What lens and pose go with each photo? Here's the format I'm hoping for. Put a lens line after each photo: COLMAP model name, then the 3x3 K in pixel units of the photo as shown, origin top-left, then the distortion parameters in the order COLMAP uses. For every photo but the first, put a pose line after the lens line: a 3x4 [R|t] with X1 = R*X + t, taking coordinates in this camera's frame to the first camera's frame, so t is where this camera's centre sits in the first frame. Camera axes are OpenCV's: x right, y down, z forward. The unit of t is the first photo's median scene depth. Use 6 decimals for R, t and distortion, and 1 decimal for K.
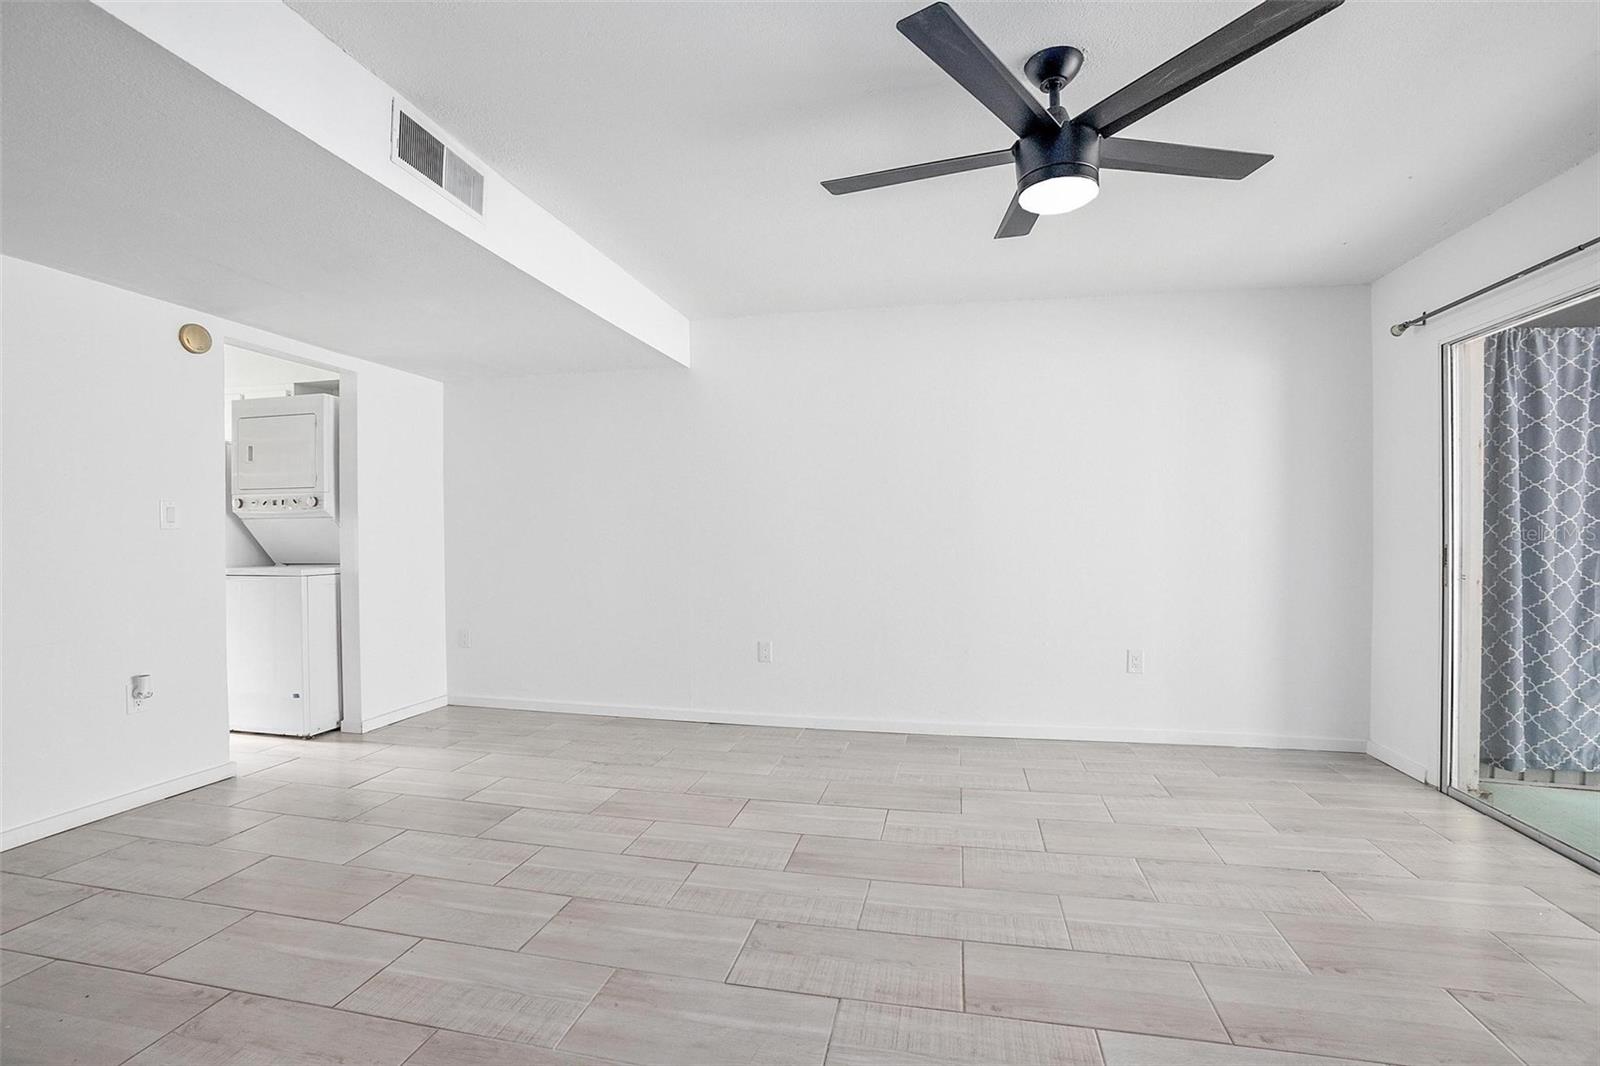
lens RADIAL K [[733.5, 0, 796.2], [0, 733.5, 532.5], [0, 0, 1]] dist [-0.095288, 0.045575]
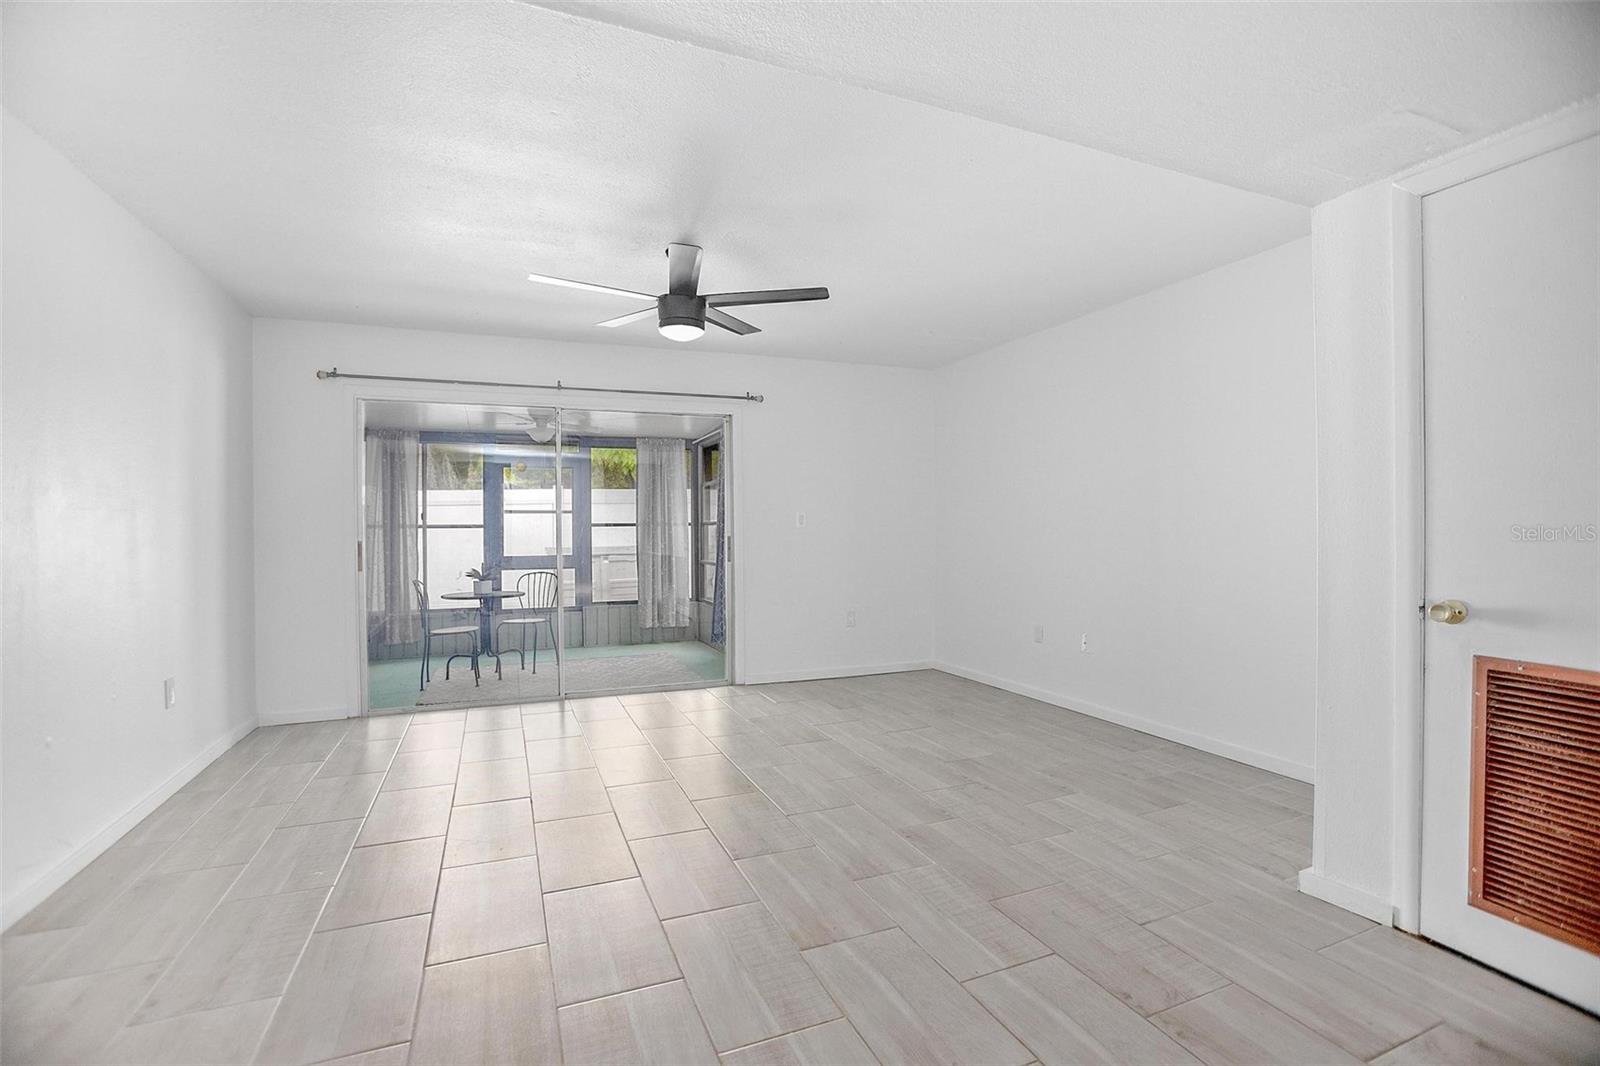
lens RADIAL K [[722.1, 0, 792.7], [0, 722.1, 538.1], [0, 0, 1]] dist [-0.077957, 0.024524]
pose [[-0.560084, -0.007382, 0.828403, -1.093563], [0.010598, 0.999815, 0.016075, -0.010112], [-0.828368, 0.017782, -0.559902, 1.587569]]
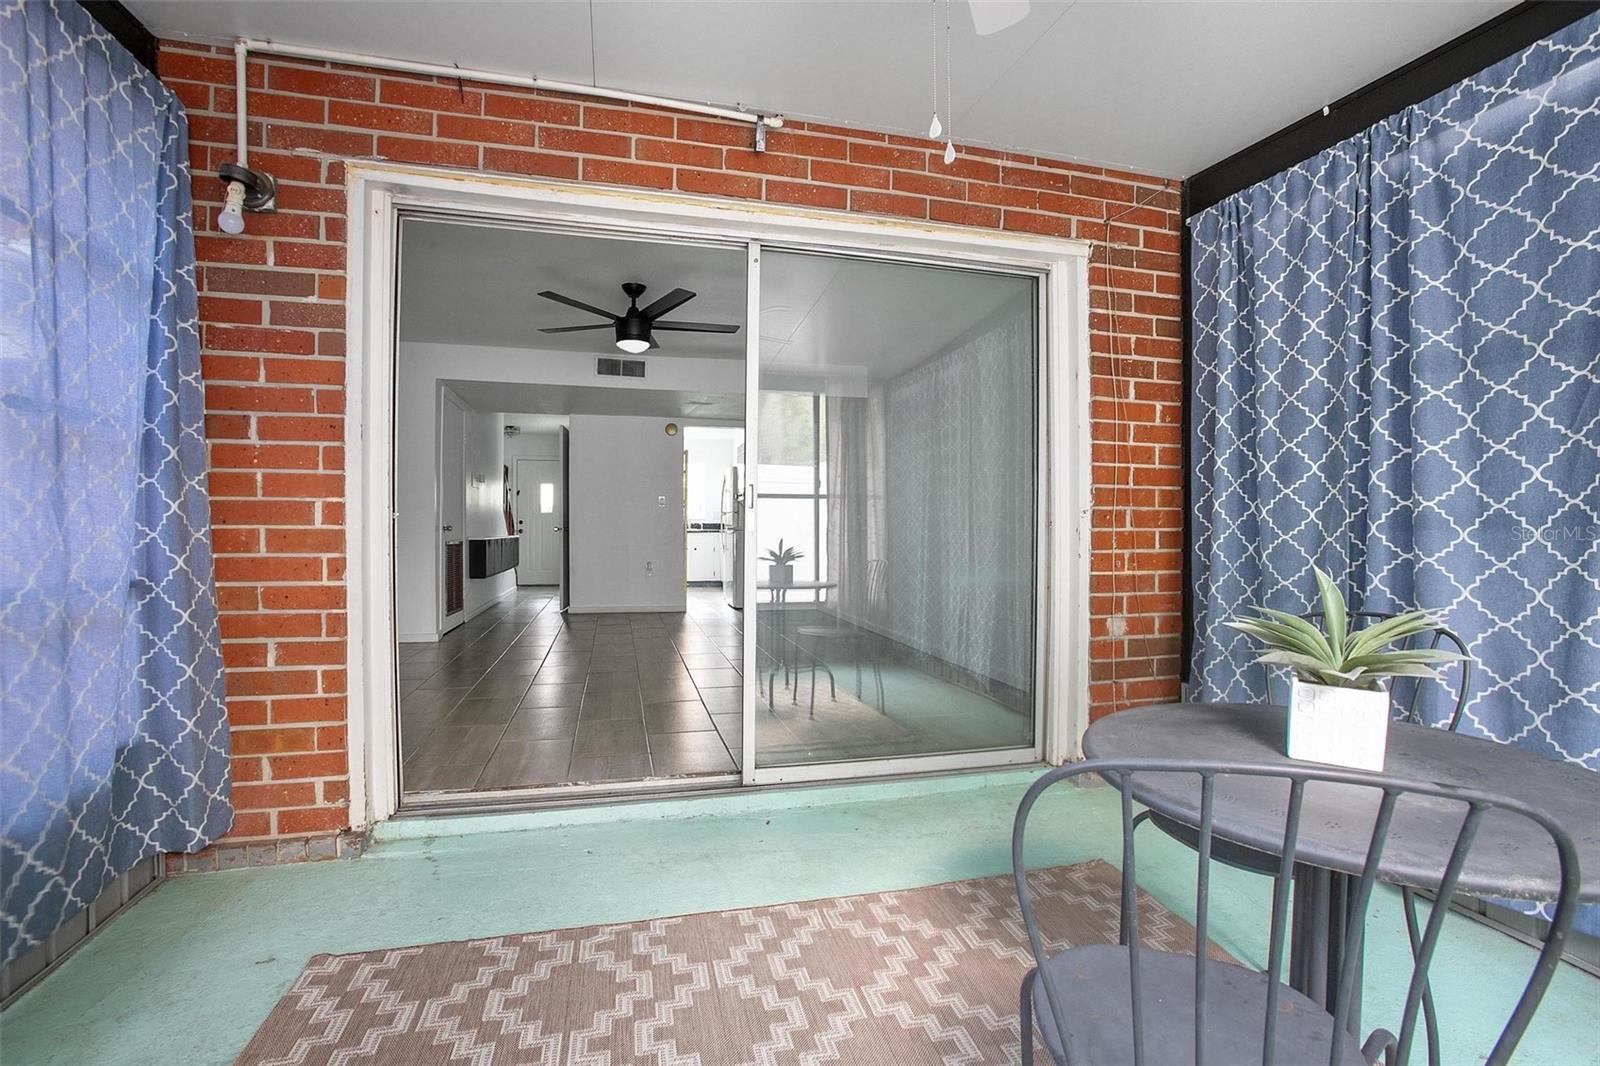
lens RADIAL K [[733.2, 0, 800.0], [0, 733.2, 533.0], [0, 0, 1]] dist [-0.059483, 0.021400]
pose [[0.439994, 0.005697, -0.897982, 2.445442], [-0.002091, 0.999984, 0.005319, 0.103385], [0.897998, -0.000463, 0.439999, 0.408979]]
